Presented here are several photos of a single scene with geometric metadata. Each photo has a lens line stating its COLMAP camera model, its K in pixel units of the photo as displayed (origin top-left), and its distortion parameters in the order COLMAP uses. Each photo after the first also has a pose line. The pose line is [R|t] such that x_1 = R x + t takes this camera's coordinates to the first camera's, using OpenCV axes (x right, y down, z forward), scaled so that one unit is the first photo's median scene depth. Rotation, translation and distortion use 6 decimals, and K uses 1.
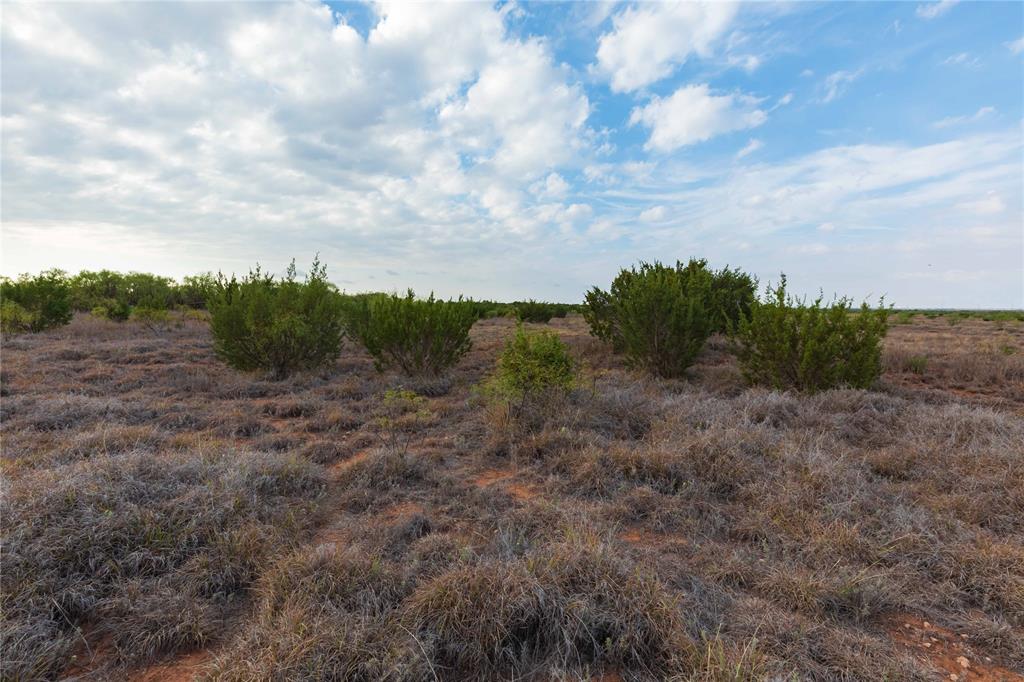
lens RADIAL K [[455.4, 0, 511.6], [0, 455.4, 336.7], [0, 0, 1]] dist [0.006046, -0.001934]
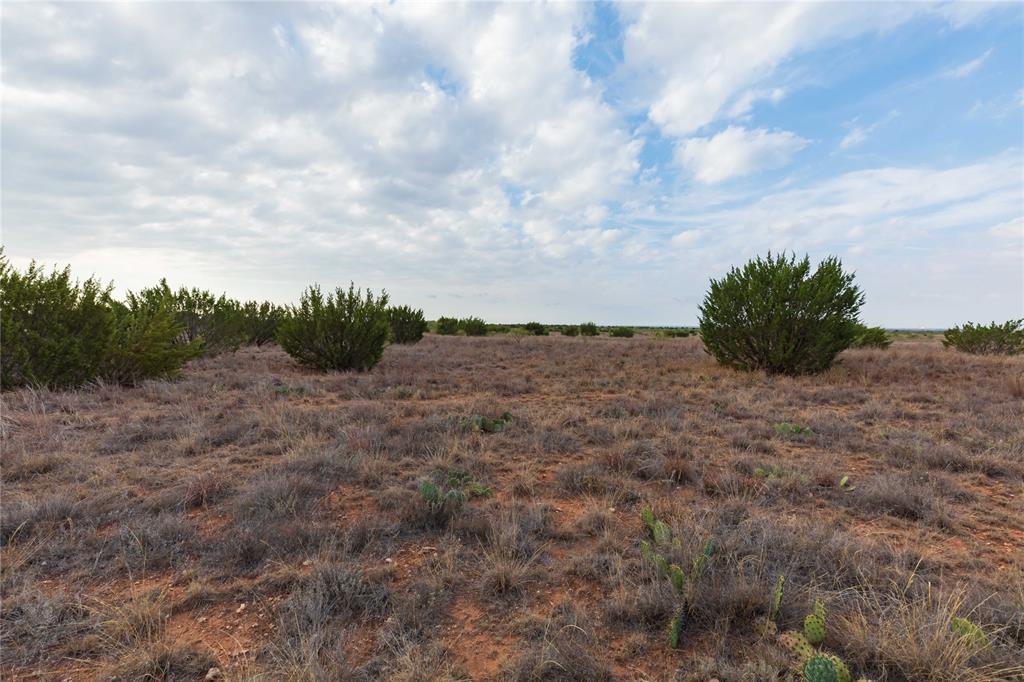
lens RADIAL K [[455.4, 0, 511.3], [0, 455.4, 336.3], [0, 0, 1]] dist [0.006046, -0.001934]
pose [[0.999078, 0.000920, -0.042917, -0.092130], [-0.002763, 0.999076, -0.042897, 0.005030], [0.042838, 0.042976, 0.998157, -0.119338]]
